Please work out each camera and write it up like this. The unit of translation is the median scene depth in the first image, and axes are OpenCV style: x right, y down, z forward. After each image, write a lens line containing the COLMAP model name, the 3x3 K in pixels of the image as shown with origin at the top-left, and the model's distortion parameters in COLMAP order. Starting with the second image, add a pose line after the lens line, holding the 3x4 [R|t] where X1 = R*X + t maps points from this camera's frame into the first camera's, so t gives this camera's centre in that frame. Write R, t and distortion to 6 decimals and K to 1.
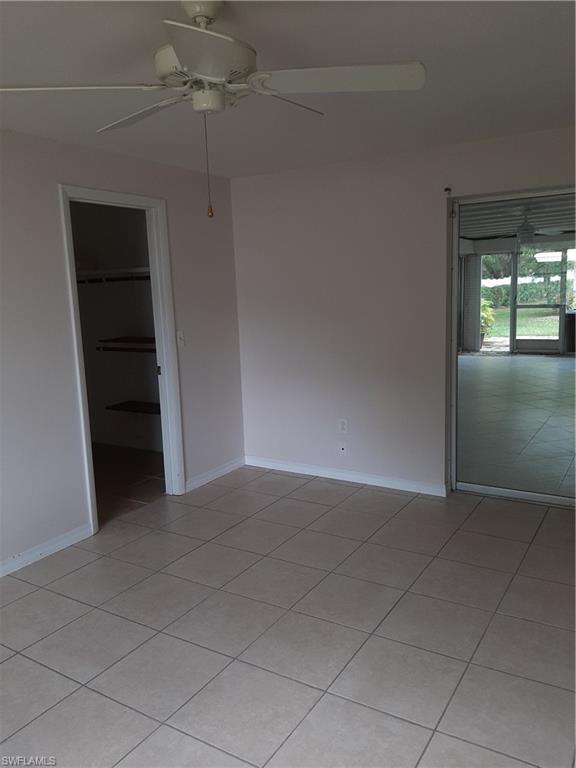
lens RADIAL K [[597.5, 0, 291.9], [0, 597.5, 385.5], [0, 0, 1]] dist [0.108867, -0.196407]
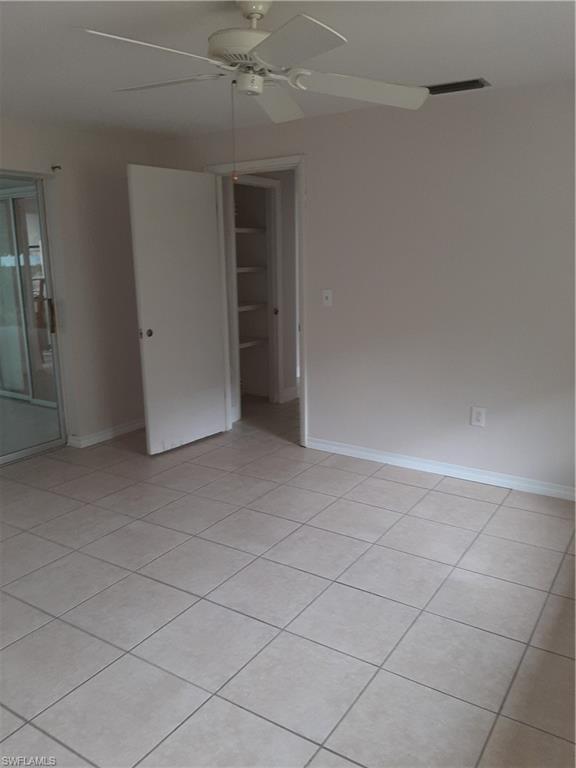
lens RADIAL K [[597.5, 0, 291.9], [0, 597.5, 385.5], [0, 0, 1]] dist [0.108867, -0.196407]
pose [[-0.006890, -0.162194, 0.986735, -1.231480], [0.170417, 0.972133, 0.160984, -0.059800], [-0.985348, 0.169265, 0.020943, 0.870221]]
